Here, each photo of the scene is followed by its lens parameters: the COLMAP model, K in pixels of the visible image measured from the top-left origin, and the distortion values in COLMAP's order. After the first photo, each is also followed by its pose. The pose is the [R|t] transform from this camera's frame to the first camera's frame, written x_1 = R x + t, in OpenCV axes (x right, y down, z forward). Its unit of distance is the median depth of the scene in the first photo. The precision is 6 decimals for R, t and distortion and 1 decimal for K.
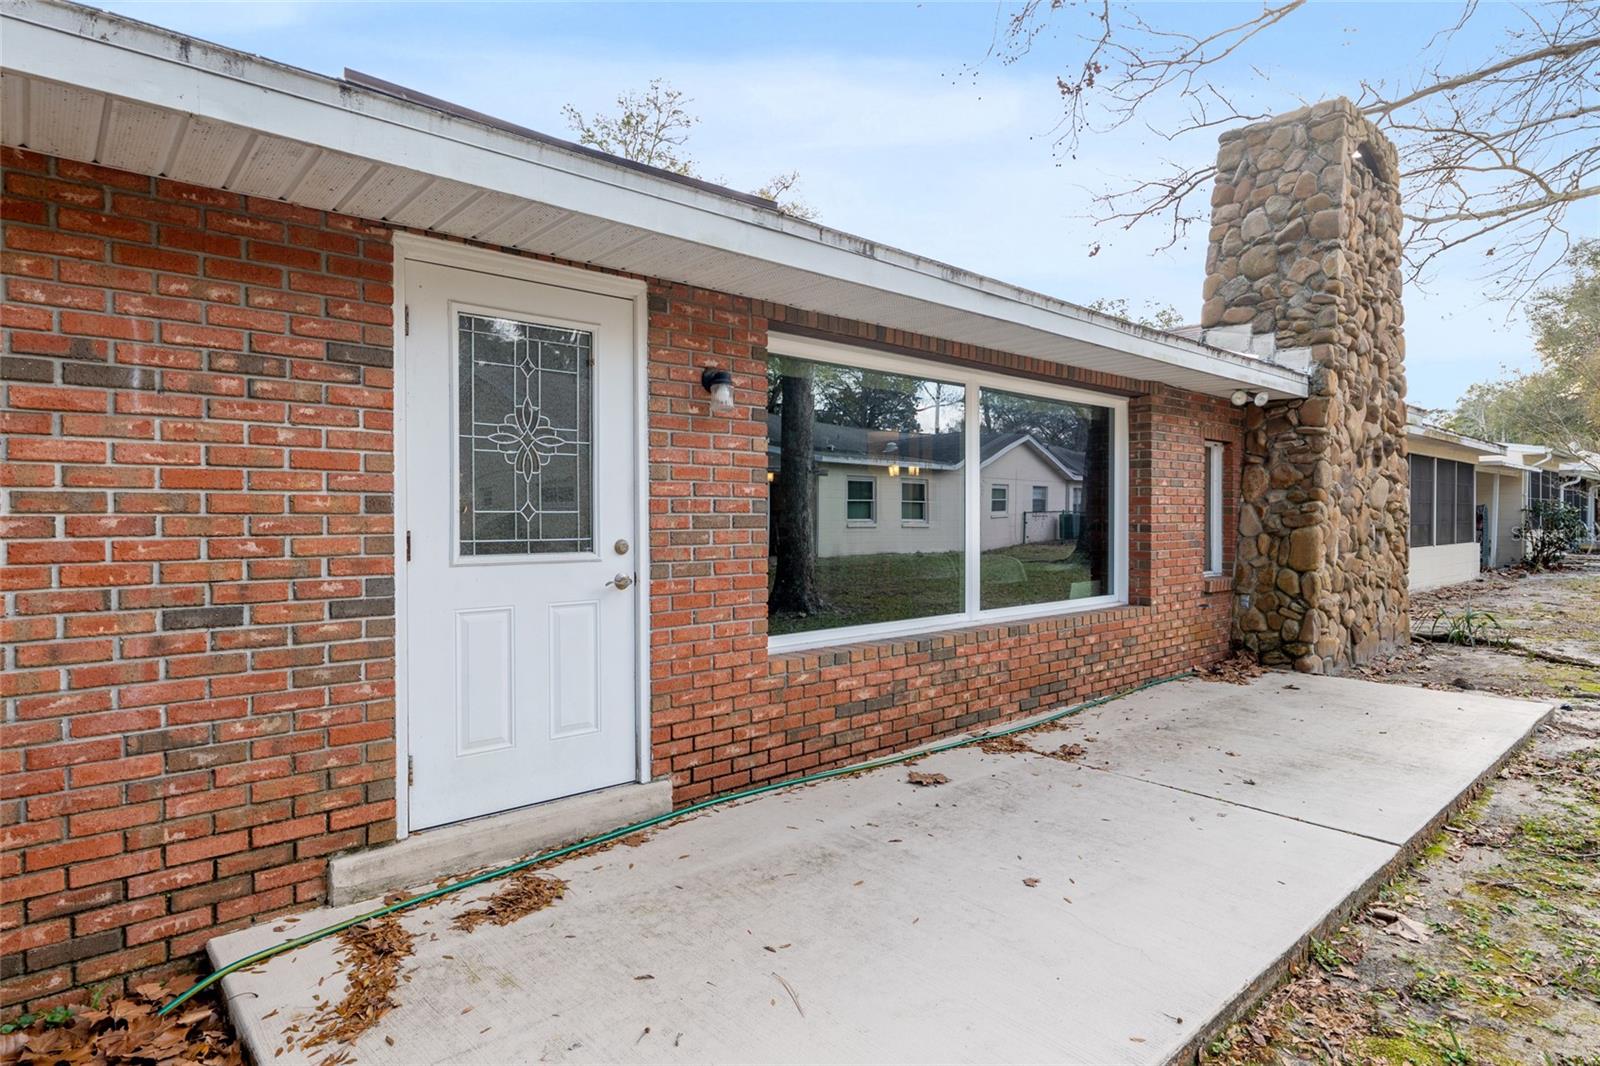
lens RADIAL K [[856.8, 0, 788.0], [0, 856.8, 521.0], [0, 0, 1]] dist [0.003083, -0.001192]
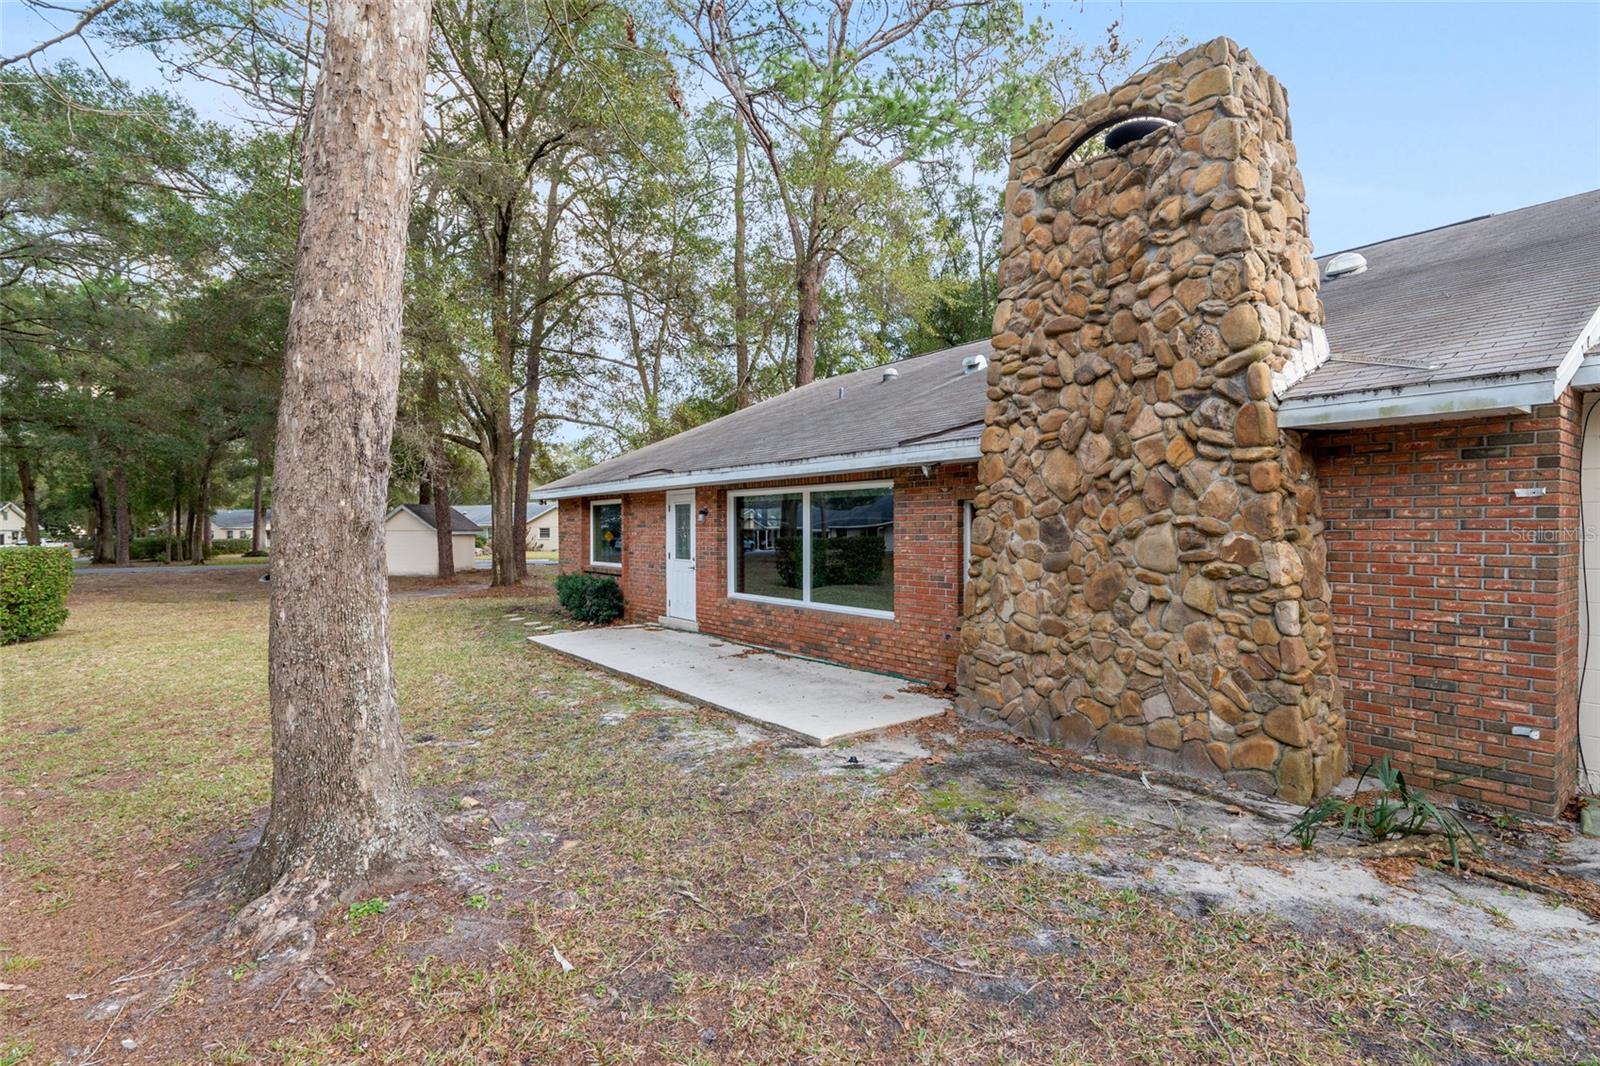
lens RADIAL K [[755.8, 0, 813.6], [0, 755.8, 529.5], [0, 0, 1]] dist [0.001033, -0.000115]
pose [[-0.051329, 0.003345, -0.998676, 3.015187], [-0.005919, 0.999976, 0.003654, -0.110683], [0.998664, 0.006099, -0.051308, 1.637122]]
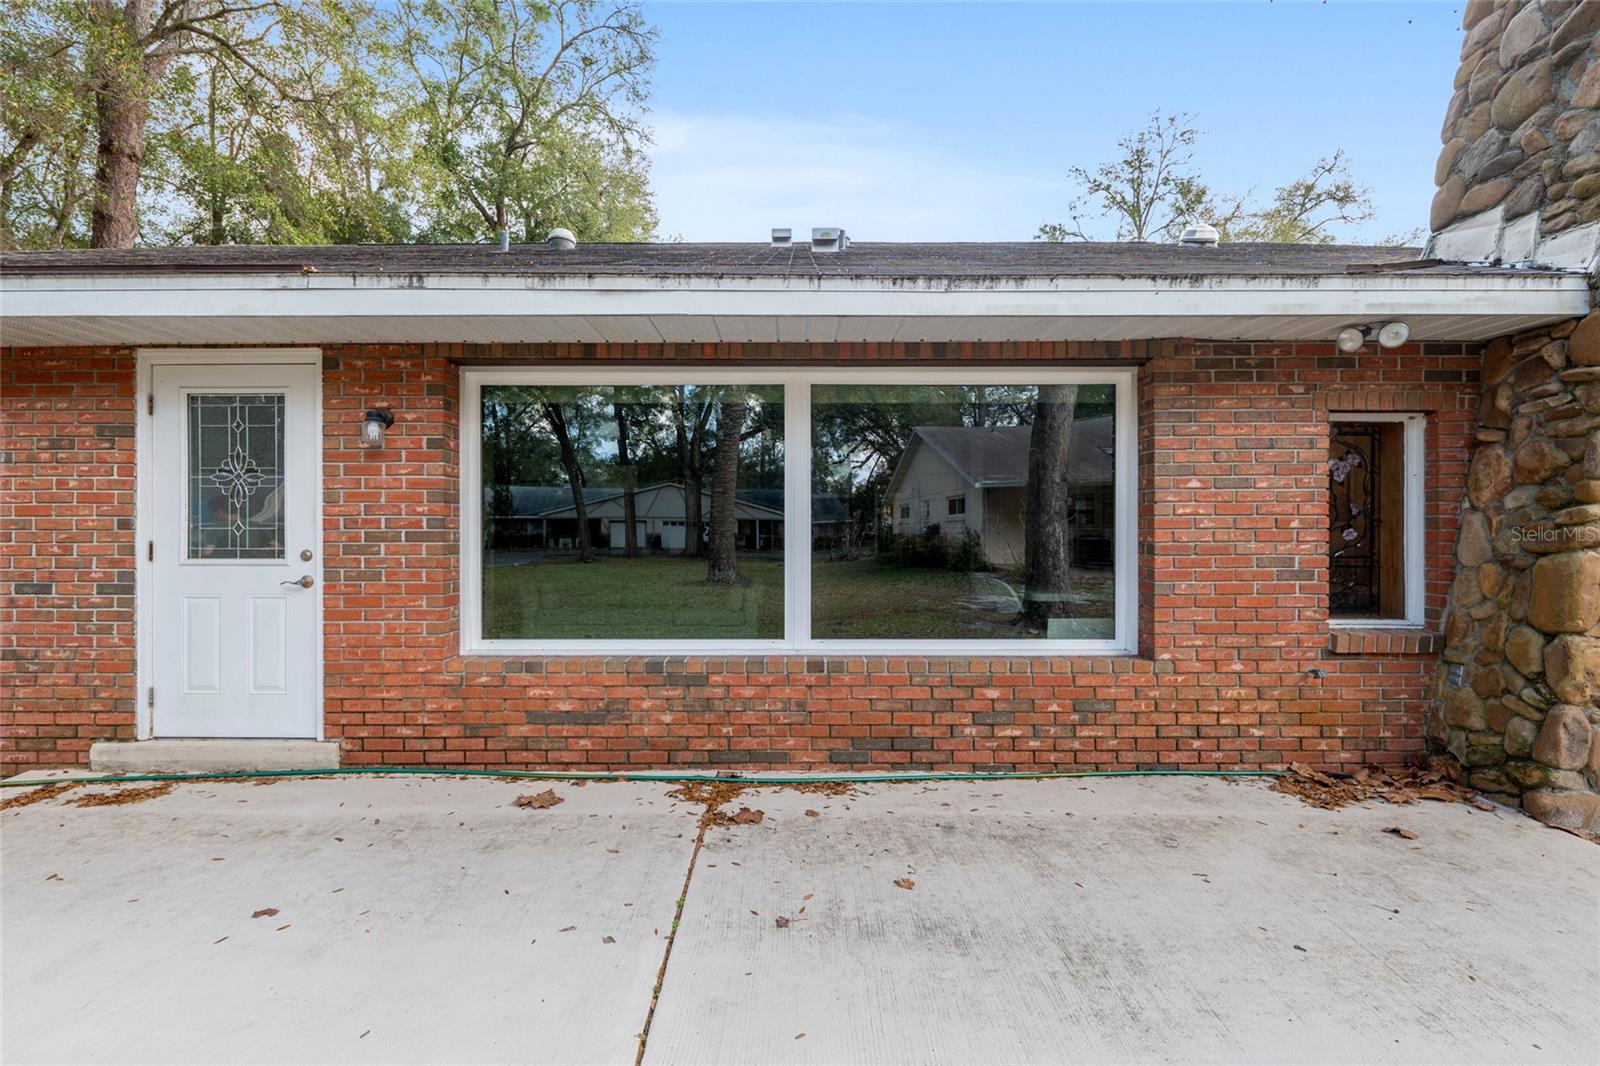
lens RADIAL K [[719.1, 0, 796.9], [0, 719.1, 529.0], [0, 0, 1]] dist [0.001667, -0.001217]
pose [[0.750604, -0.001086, -0.660751, 1.043343], [-0.004443, 0.999968, -0.006690, -0.005338], [0.660737, 0.007958, 0.750575, 0.647267]]
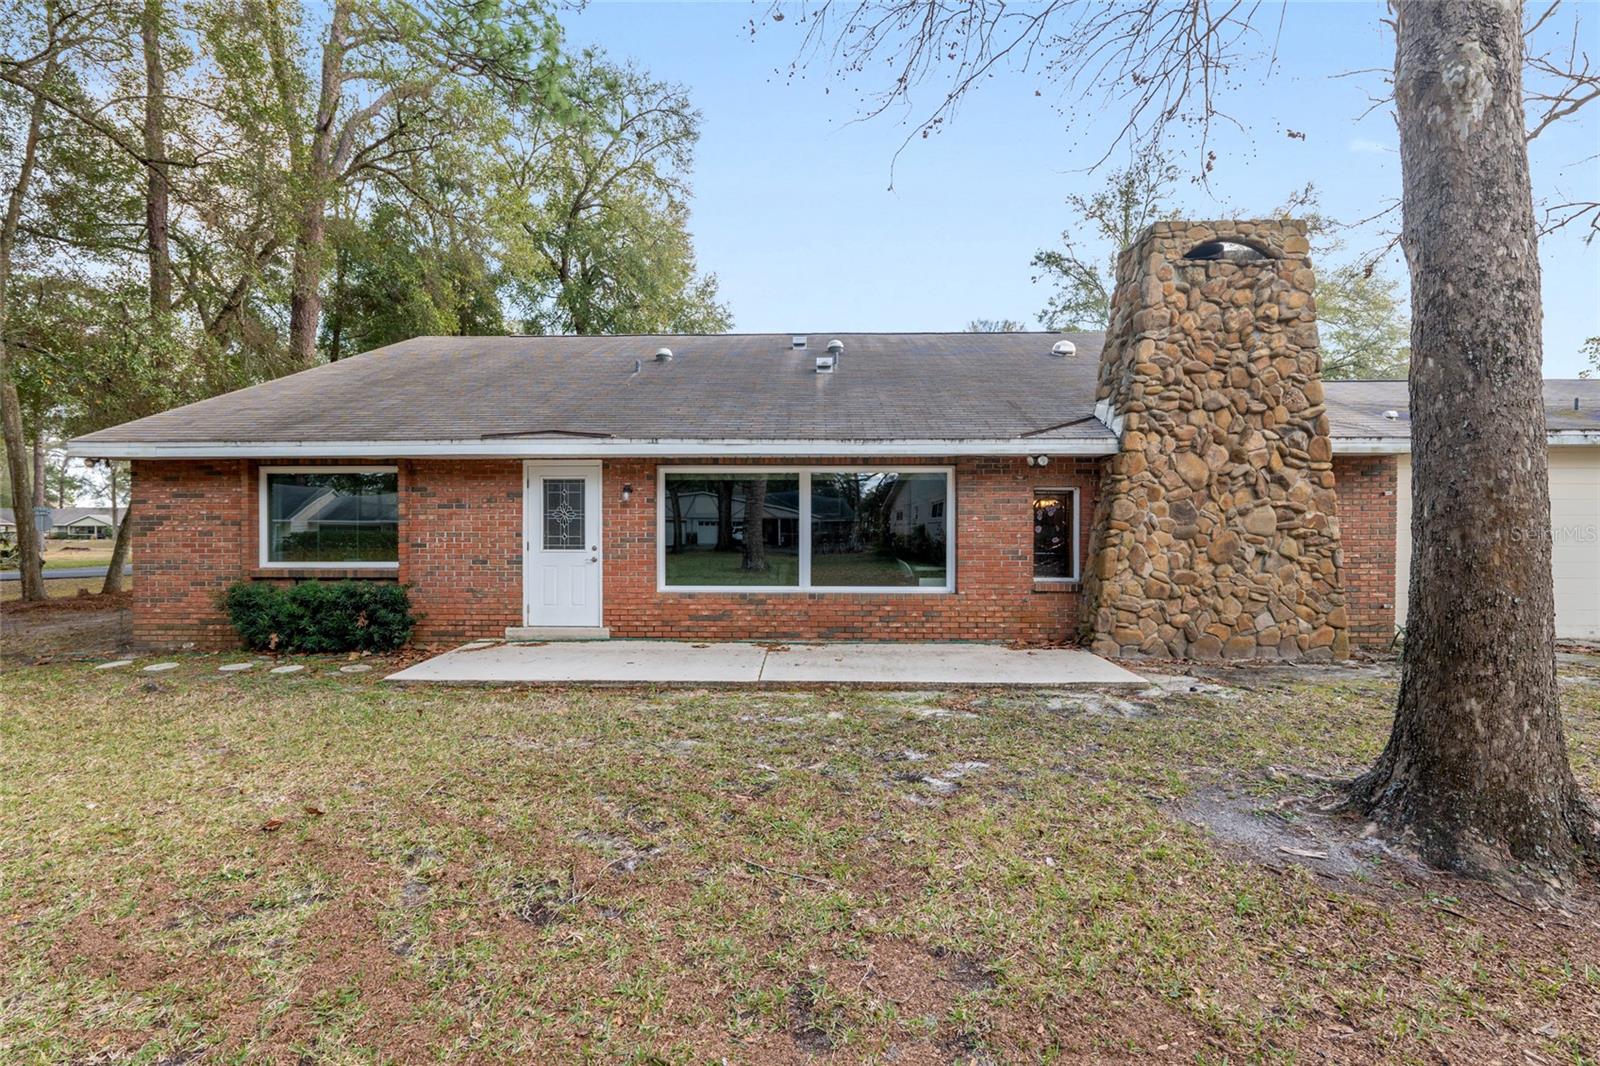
lens RADIAL K [[719.1, 0, 799.5], [0, 719.1, 525.0], [0, 0, 1]] dist [0.001667, -0.001217]
pose [[0.731504, -0.000392, -0.681837, 1.994211], [-0.006368, 0.999952, -0.007406, -0.036133], [0.681808, 0.009760, 0.731466, -0.353556]]
